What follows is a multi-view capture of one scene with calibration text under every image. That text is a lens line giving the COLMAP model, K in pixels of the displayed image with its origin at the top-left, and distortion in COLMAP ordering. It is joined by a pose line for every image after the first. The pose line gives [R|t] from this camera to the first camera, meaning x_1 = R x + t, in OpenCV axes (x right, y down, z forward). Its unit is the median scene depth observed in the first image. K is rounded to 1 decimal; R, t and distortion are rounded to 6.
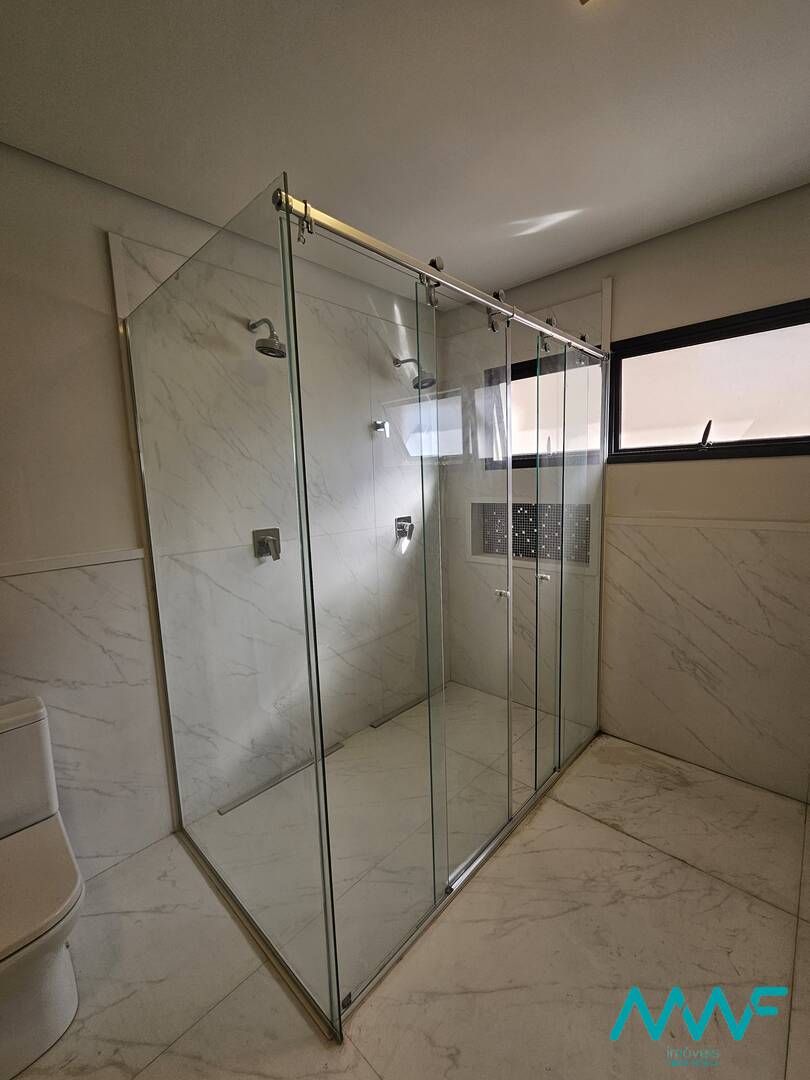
lens RADIAL K [[443.7, 0, 407.5], [0, 443.7, 539.5], [0, 0, 1]] dist [-0.000613, 0.000165]
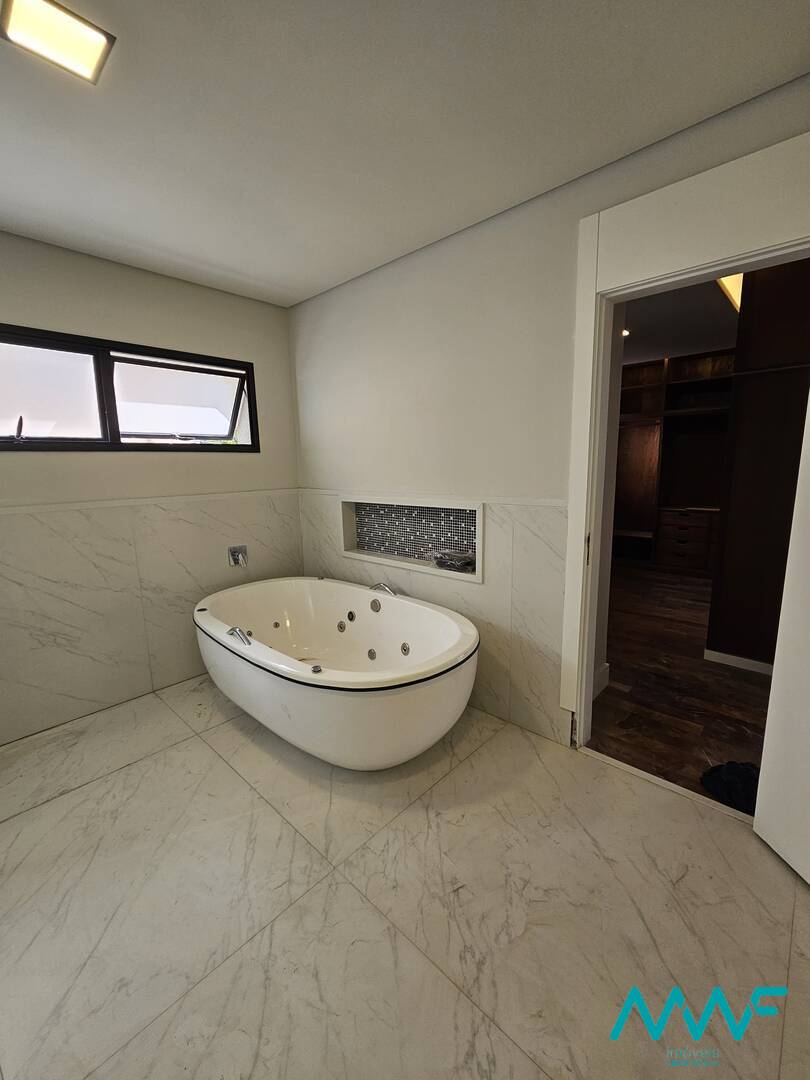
lens RADIAL K [[443.7, 0, 407.4], [0, 443.7, 538.4], [0, 0, 1]] dist [-0.000613, 0.000165]
pose [[0.004026, -0.142214, 0.989828, -0.467210], [0.147117, 0.979150, 0.140081, 0.018635], [-0.989111, 0.145056, 0.024864, 0.061567]]
